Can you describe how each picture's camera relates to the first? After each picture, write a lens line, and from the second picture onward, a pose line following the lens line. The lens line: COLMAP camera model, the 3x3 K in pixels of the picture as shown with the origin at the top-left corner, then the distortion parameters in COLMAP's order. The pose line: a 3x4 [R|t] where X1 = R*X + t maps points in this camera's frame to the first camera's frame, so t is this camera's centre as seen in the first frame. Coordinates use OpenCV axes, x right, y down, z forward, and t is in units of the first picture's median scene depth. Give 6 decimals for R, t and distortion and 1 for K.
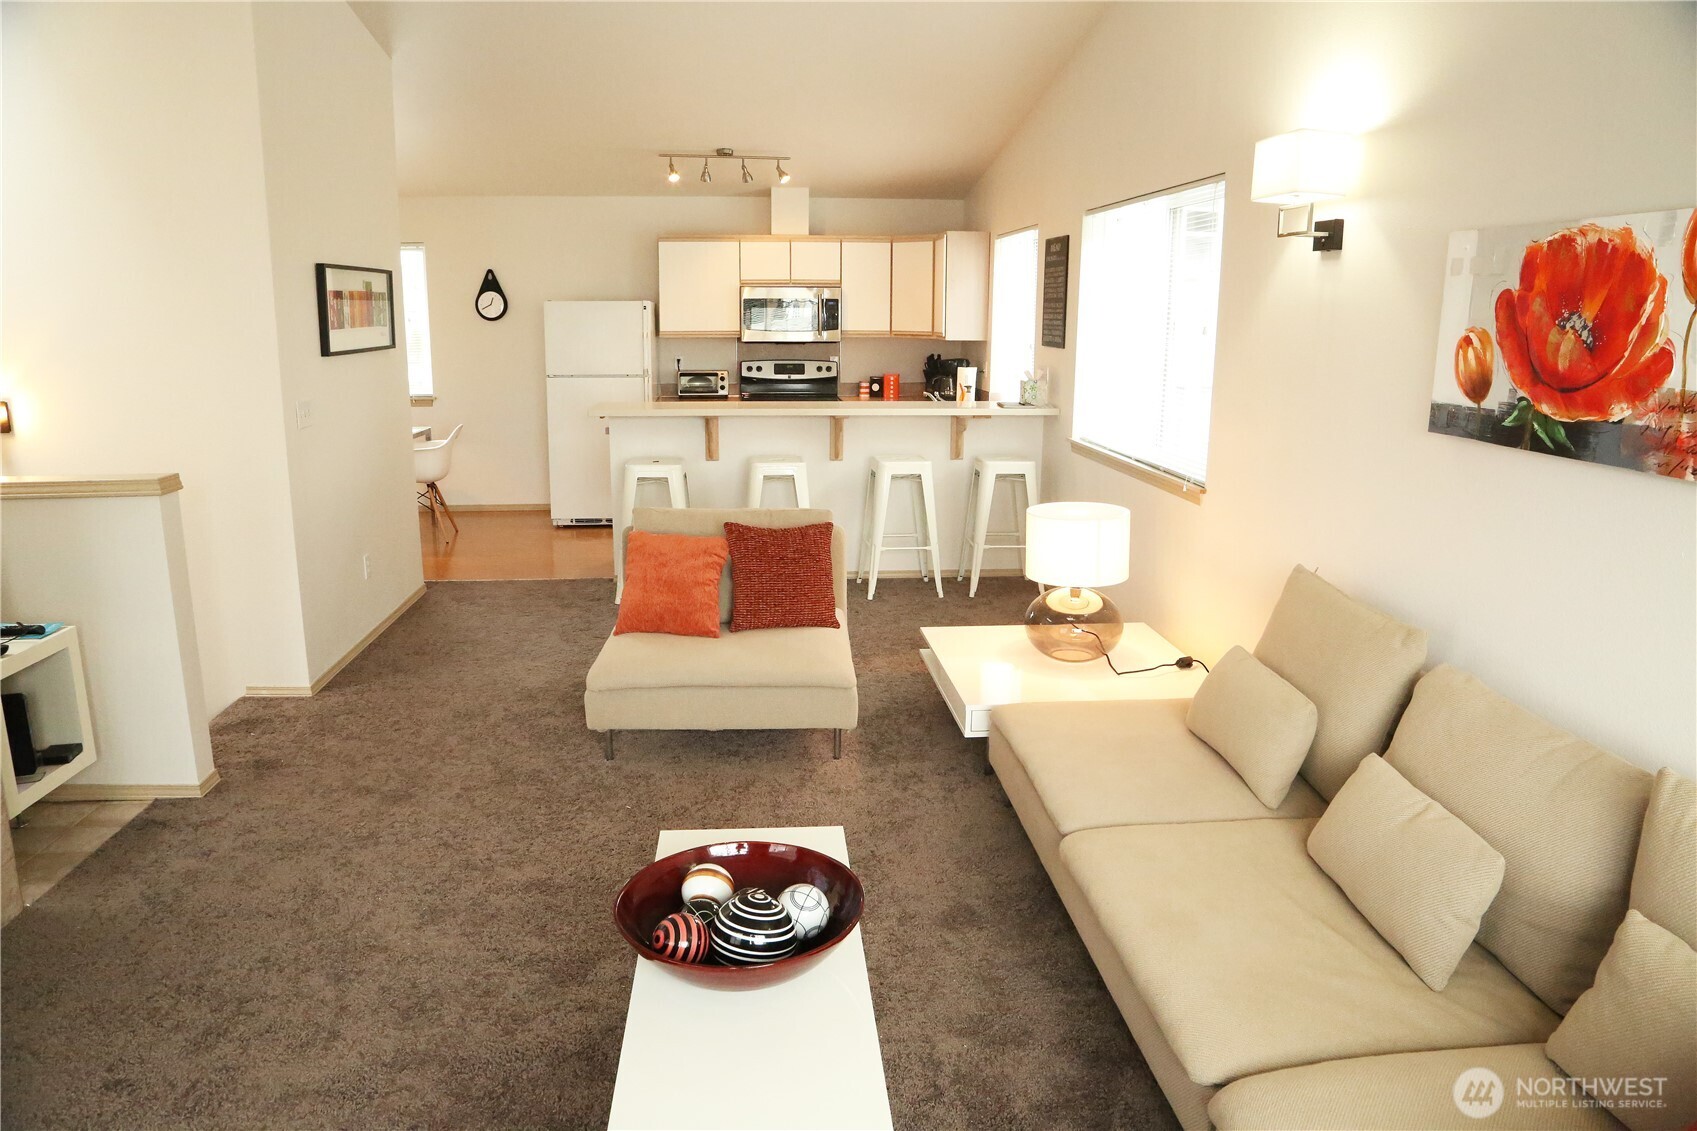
lens RADIAL K [[1183.1, 0, 845.9], [0, 1183.1, 565.1], [0, 0, 1]] dist [-0.046181, 0.003668]
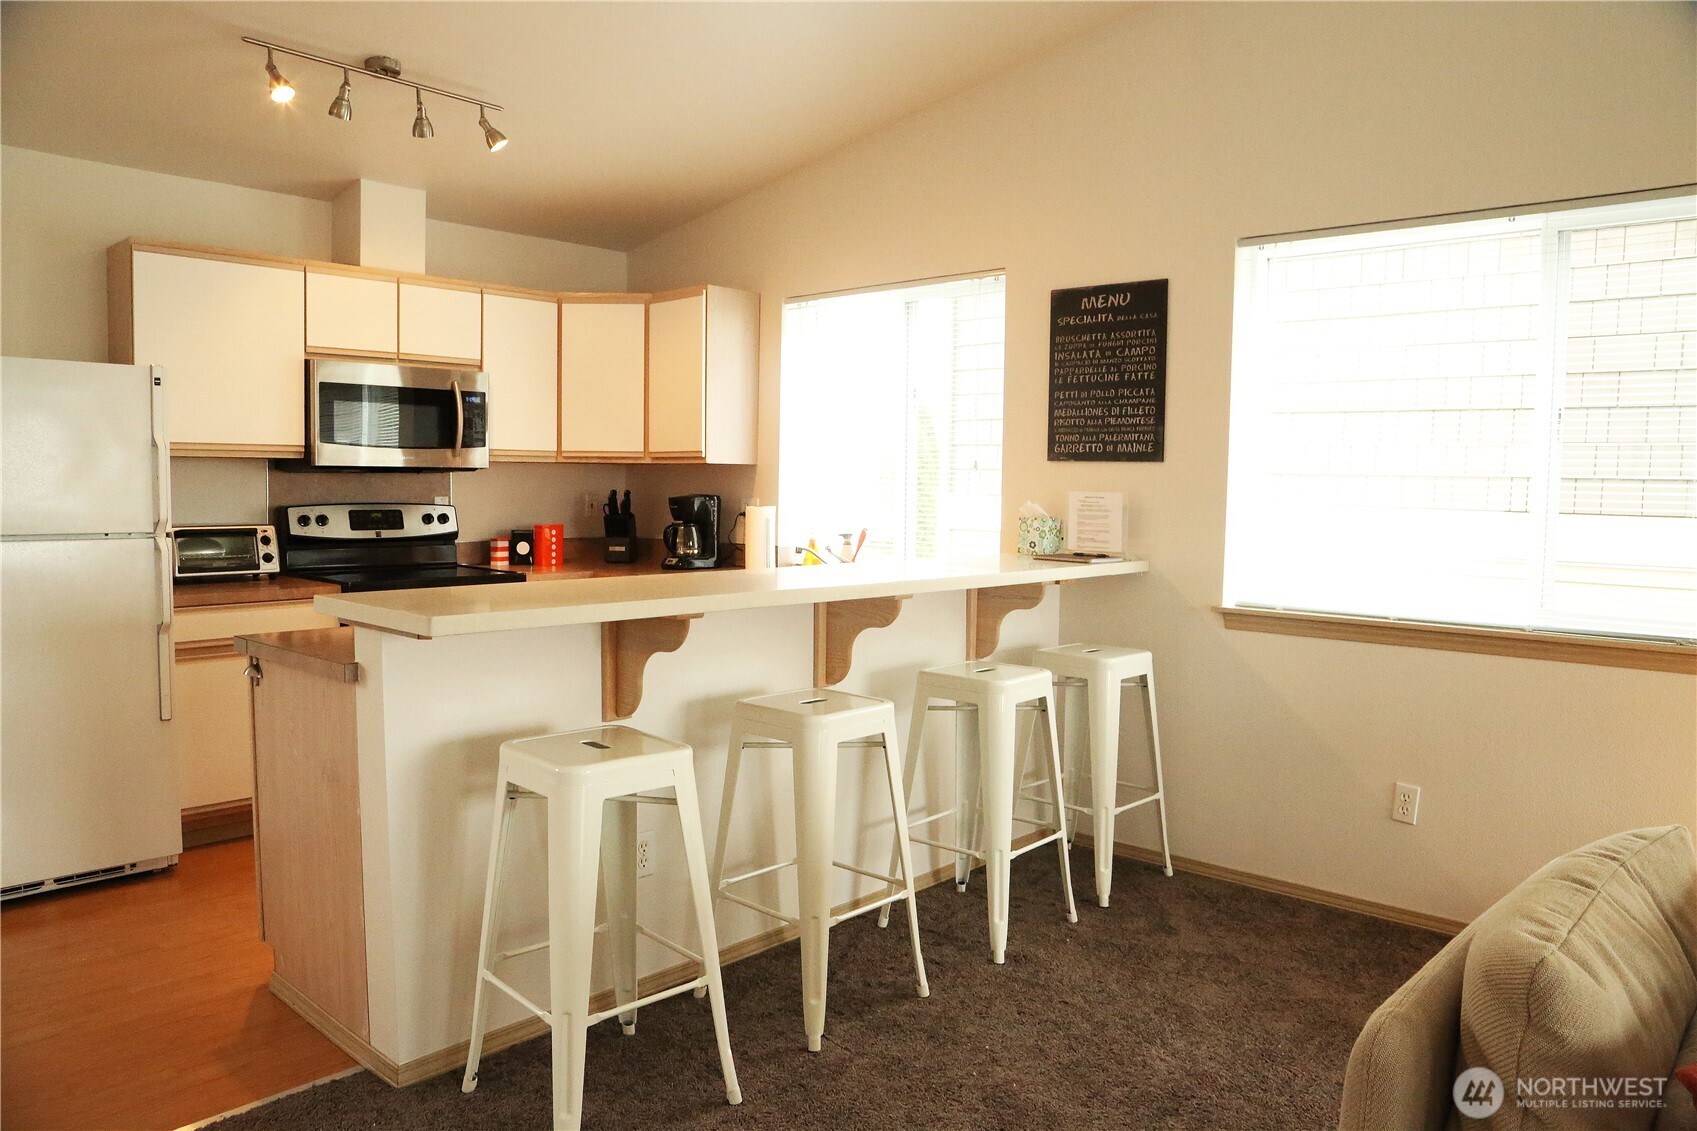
lens RADIAL K [[1183.1, 0, 851.3], [0, 1183.1, 567.9], [0, 0, 1]] dist [-0.046181, 0.003668]
pose [[0.741290, -0.047675, 0.669489, -0.253281], [0.137199, 0.987176, -0.081615, -0.074256], [-0.657012, 0.152354, 0.738325, 0.486754]]
